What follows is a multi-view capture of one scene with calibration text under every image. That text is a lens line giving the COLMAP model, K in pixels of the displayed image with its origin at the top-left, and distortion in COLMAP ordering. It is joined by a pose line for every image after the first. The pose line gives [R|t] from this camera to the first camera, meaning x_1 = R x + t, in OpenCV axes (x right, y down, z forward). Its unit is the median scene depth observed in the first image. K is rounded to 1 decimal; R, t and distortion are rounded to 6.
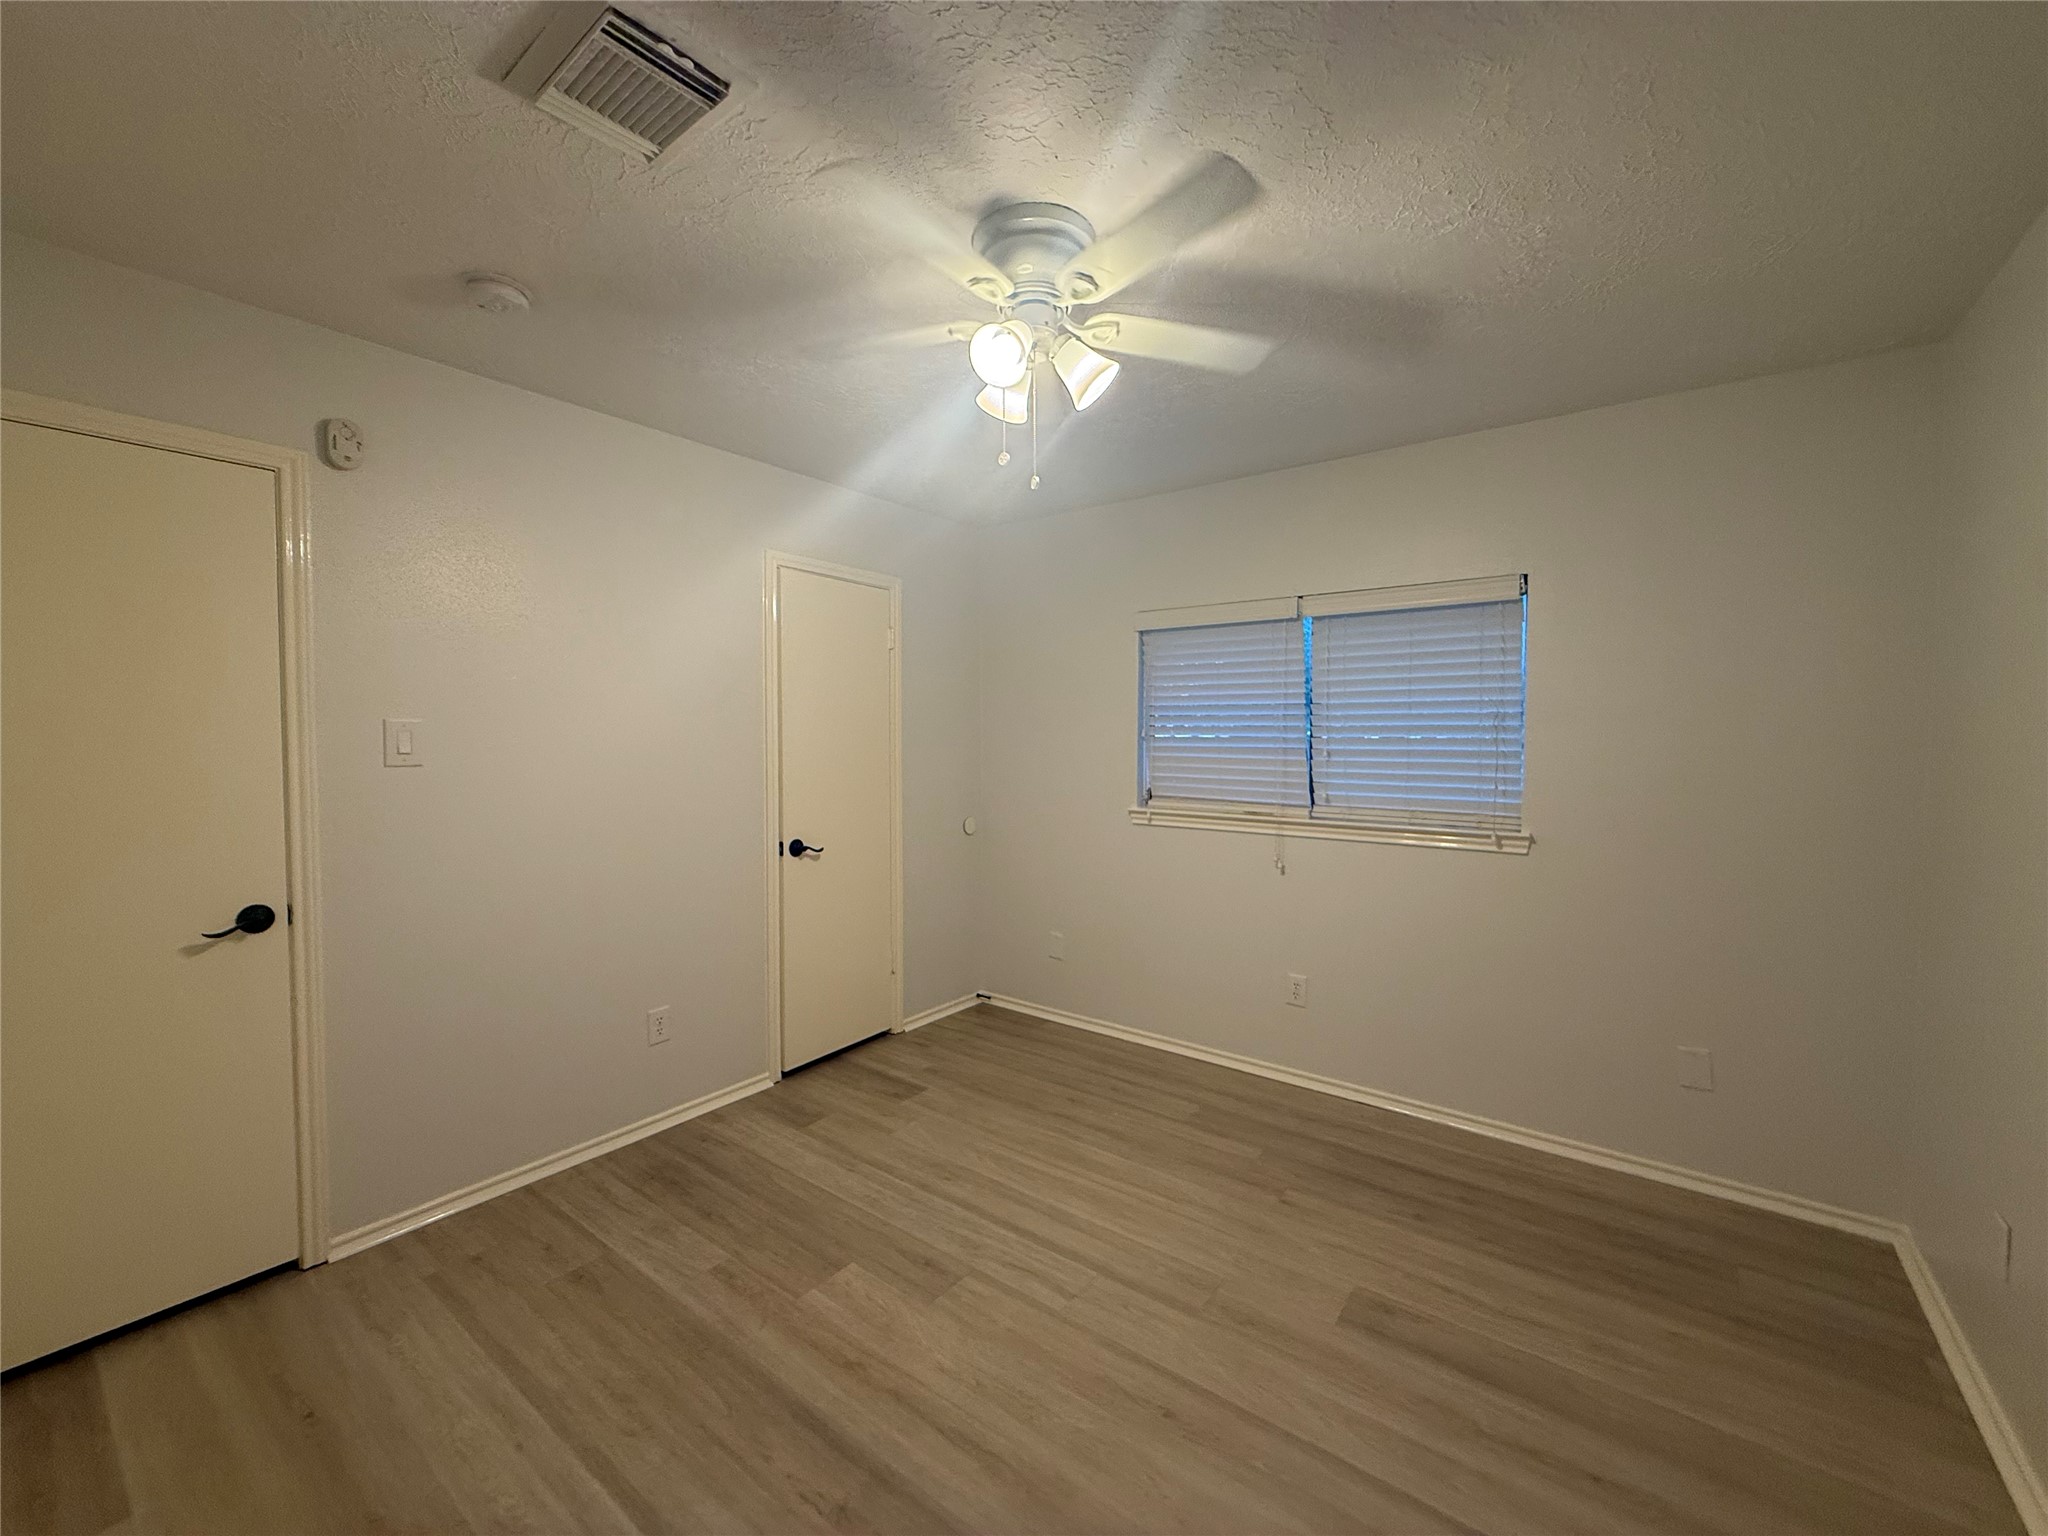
lens RADIAL K [[818.9, 0, 1020.6], [0, 818.9, 767.5], [0, 0, 1]] dist [0.000037, 0.000014]
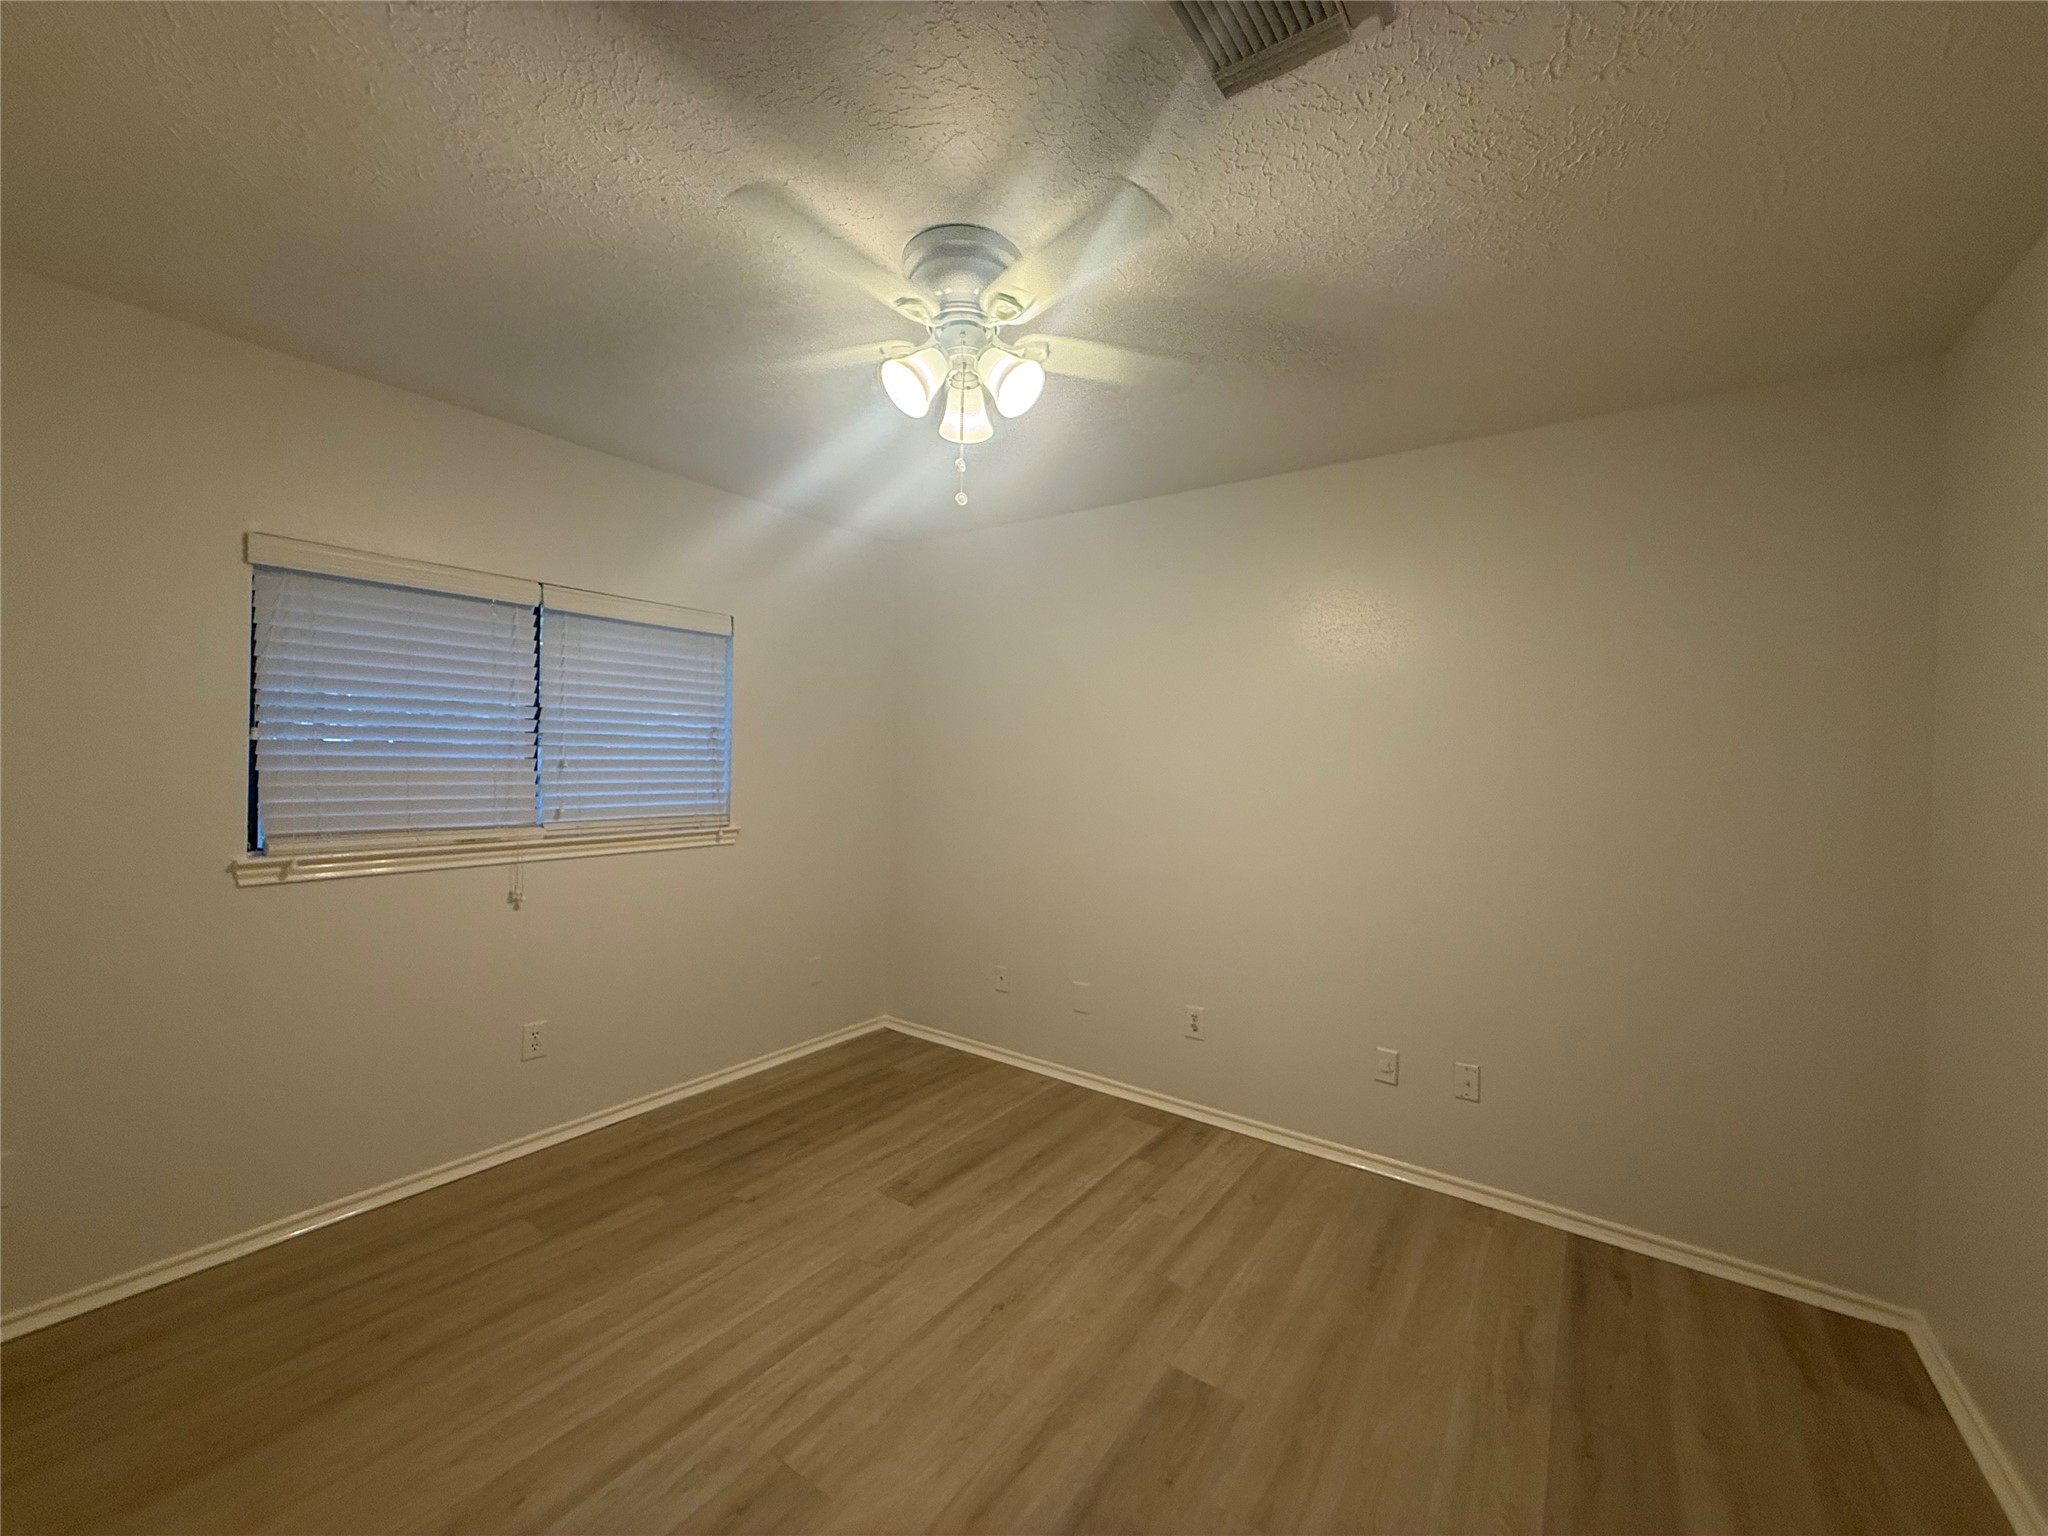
lens RADIAL K [[818.9, 0, 1020.6], [0, 818.9, 767.5], [0, 0, 1]] dist [0.000037, 0.000014]
pose [[-0.035538, -0.015107, 0.999254, -0.744545], [0.021054, 0.999653, 0.015862, -0.022880], [-0.999147, 0.021602, -0.035208, 0.721421]]
